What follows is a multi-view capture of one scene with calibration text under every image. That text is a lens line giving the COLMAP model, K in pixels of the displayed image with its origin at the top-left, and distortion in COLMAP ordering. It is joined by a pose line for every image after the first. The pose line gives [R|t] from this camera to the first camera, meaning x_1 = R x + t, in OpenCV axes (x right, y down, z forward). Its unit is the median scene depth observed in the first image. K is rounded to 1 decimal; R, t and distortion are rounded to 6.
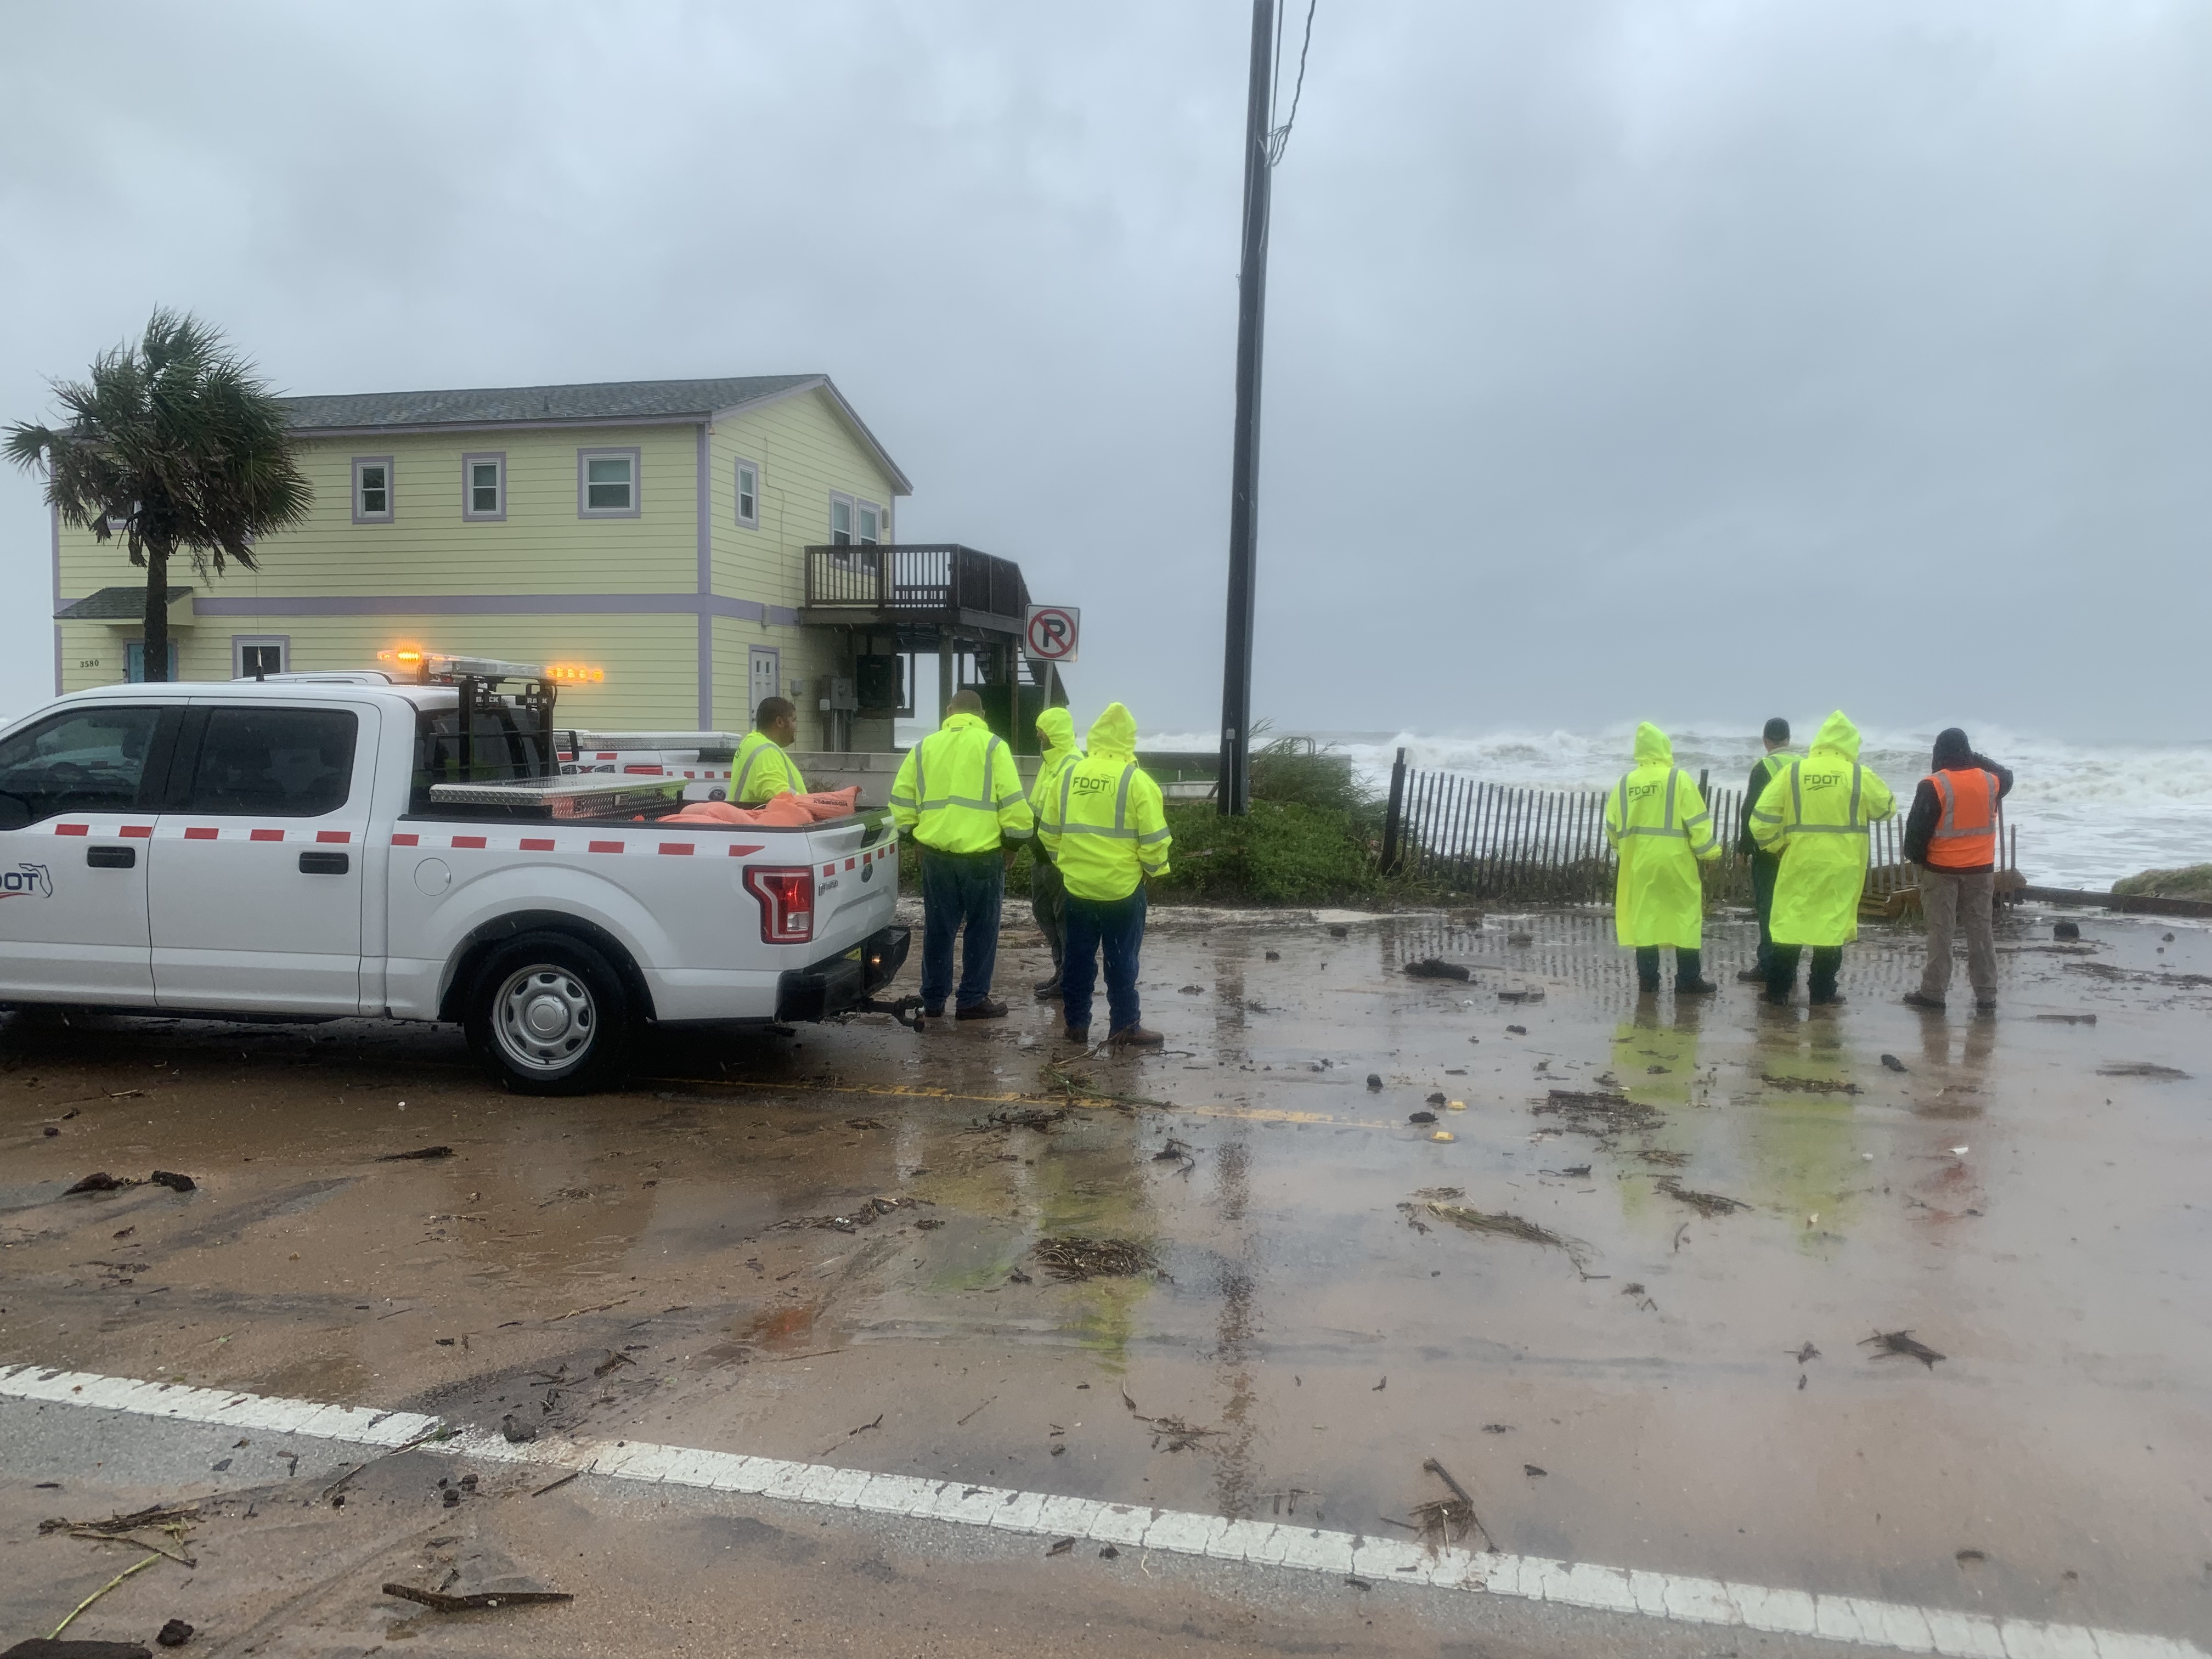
lens RADIAL K [[1701.1, 0, 1098.2], [0, 1701.1, 858.7], [0, 0, 1]] dist [0.079435, -0.146104]
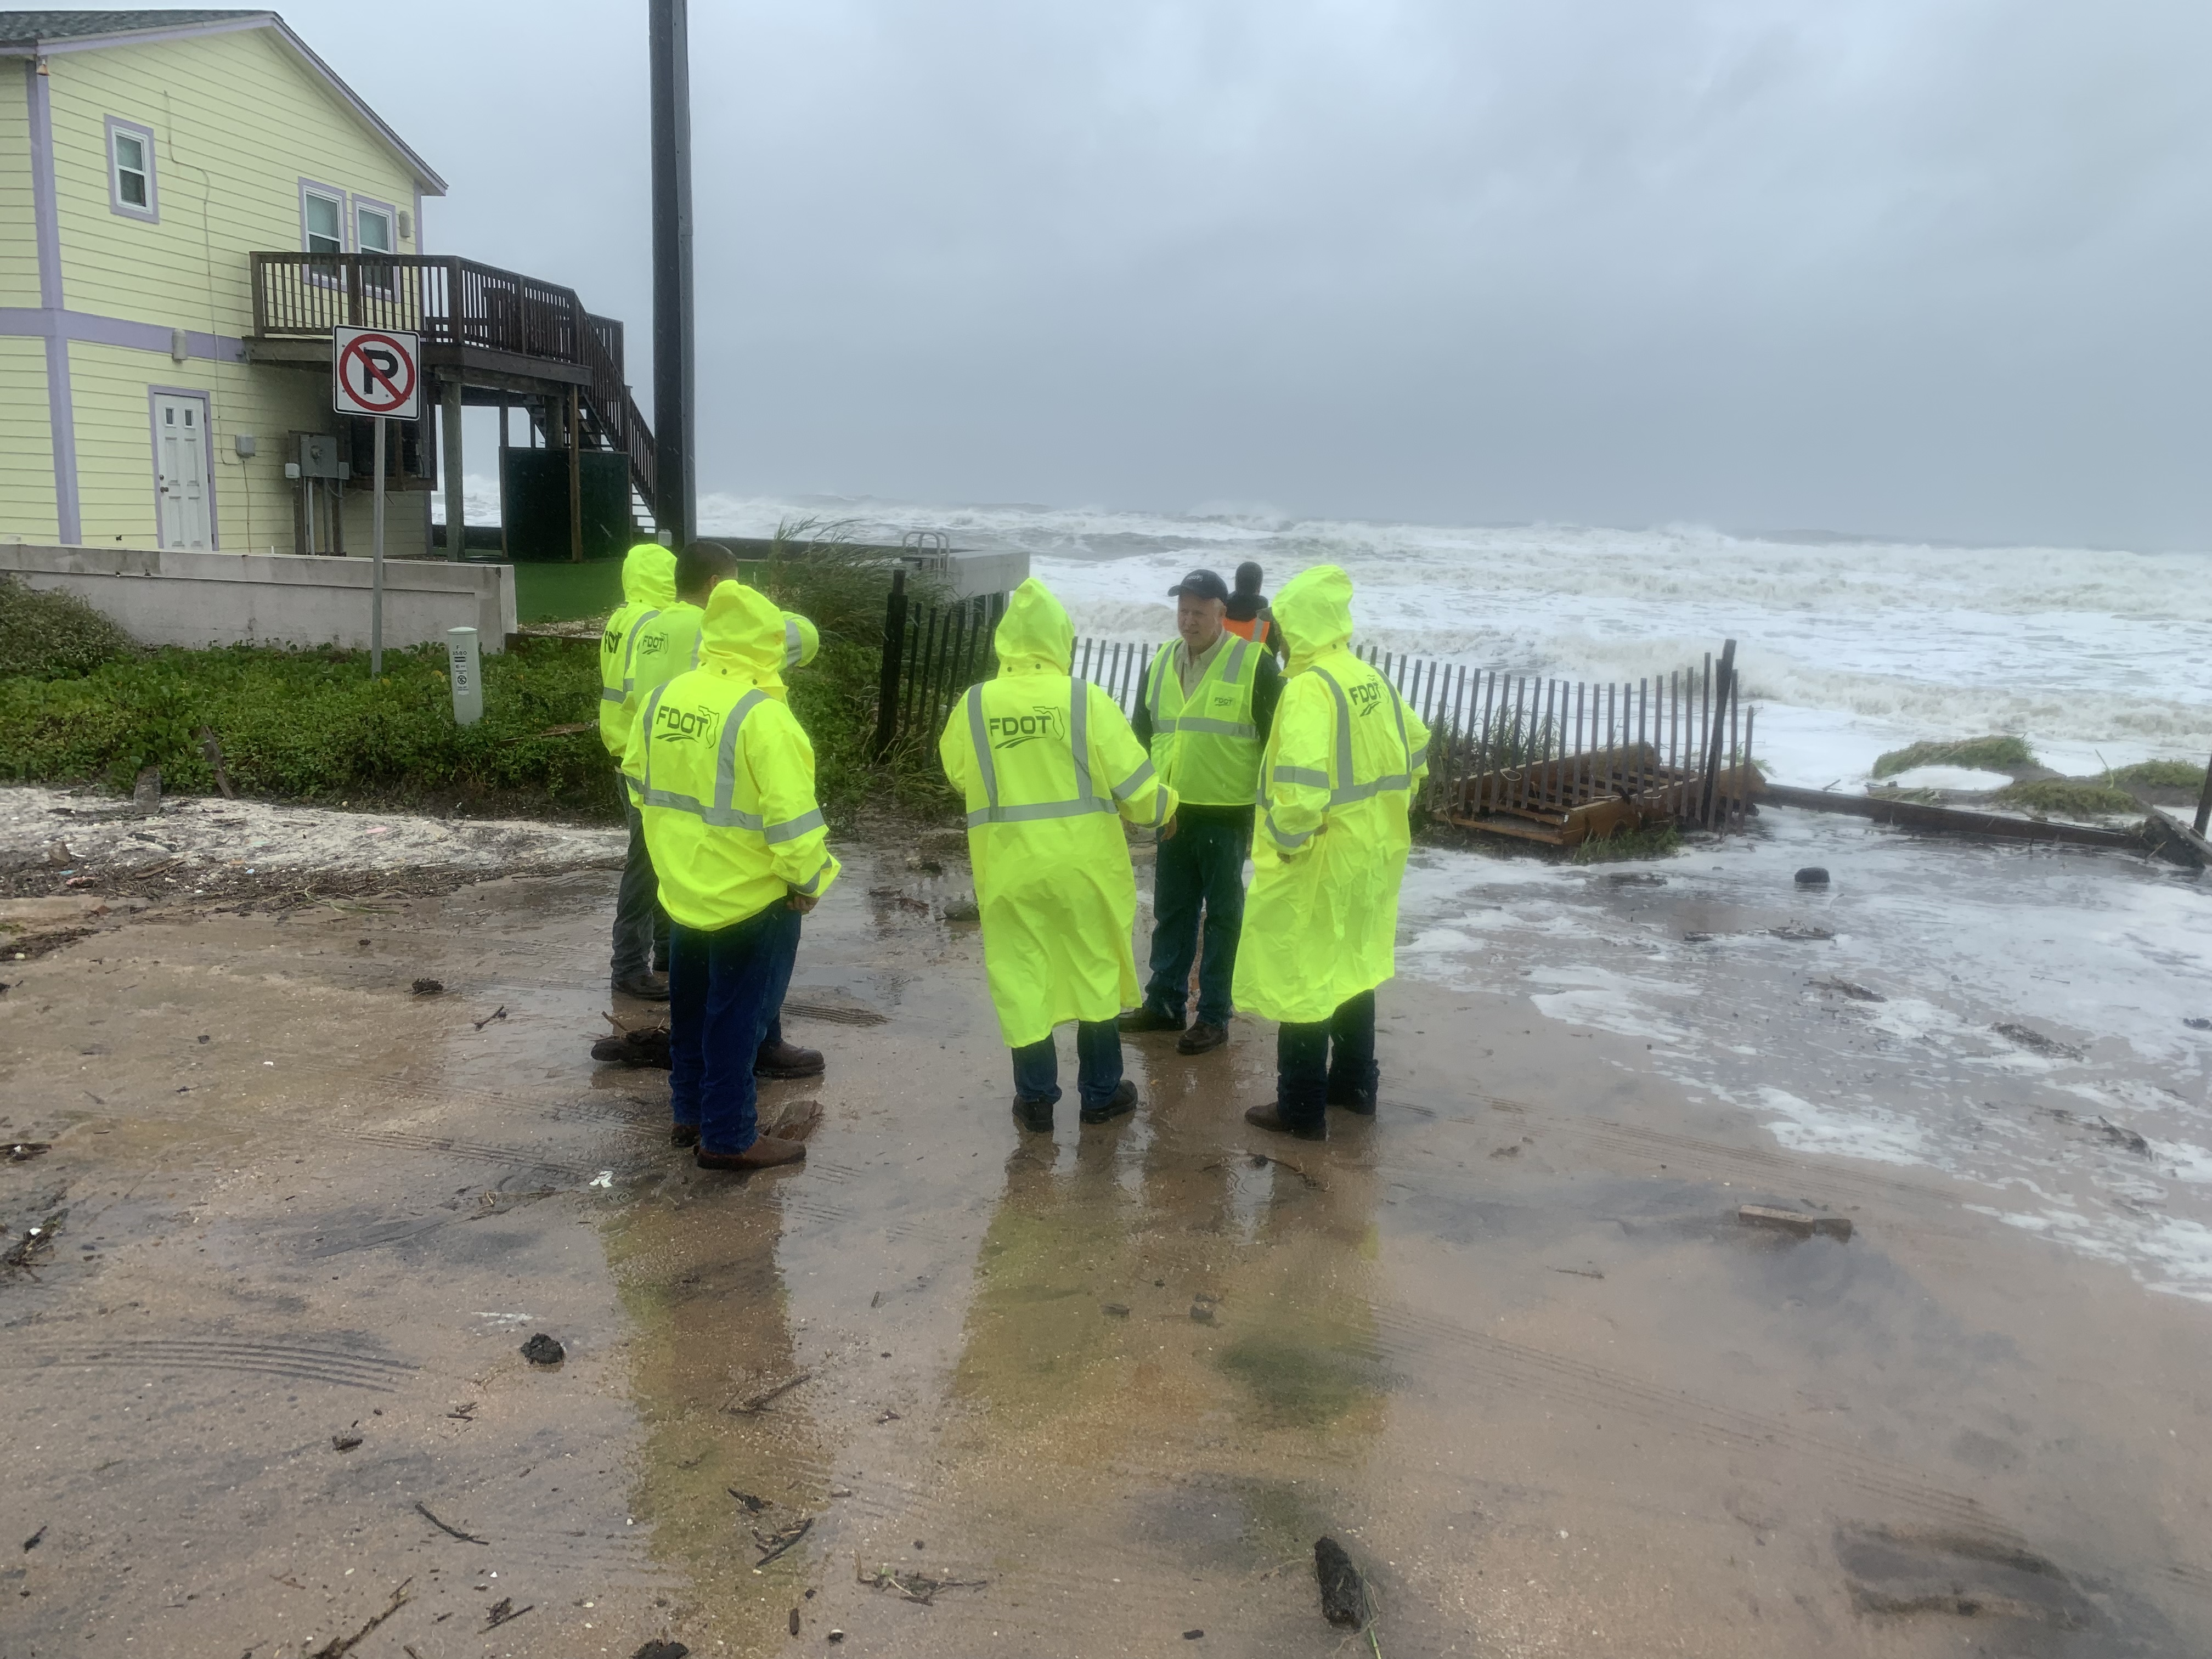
lens RADIAL K [[1698.3, 0, 1121.8], [0, 1698.3, 825.6], [0, 0, 1]] dist [0.002135, 0.005052]
pose [[0.991723, 0.002903, 0.128366, 0.086870], [-0.017348, 0.993607, 0.111556, -0.019899], [-0.127221, -0.112860, 0.985433, 0.158256]]
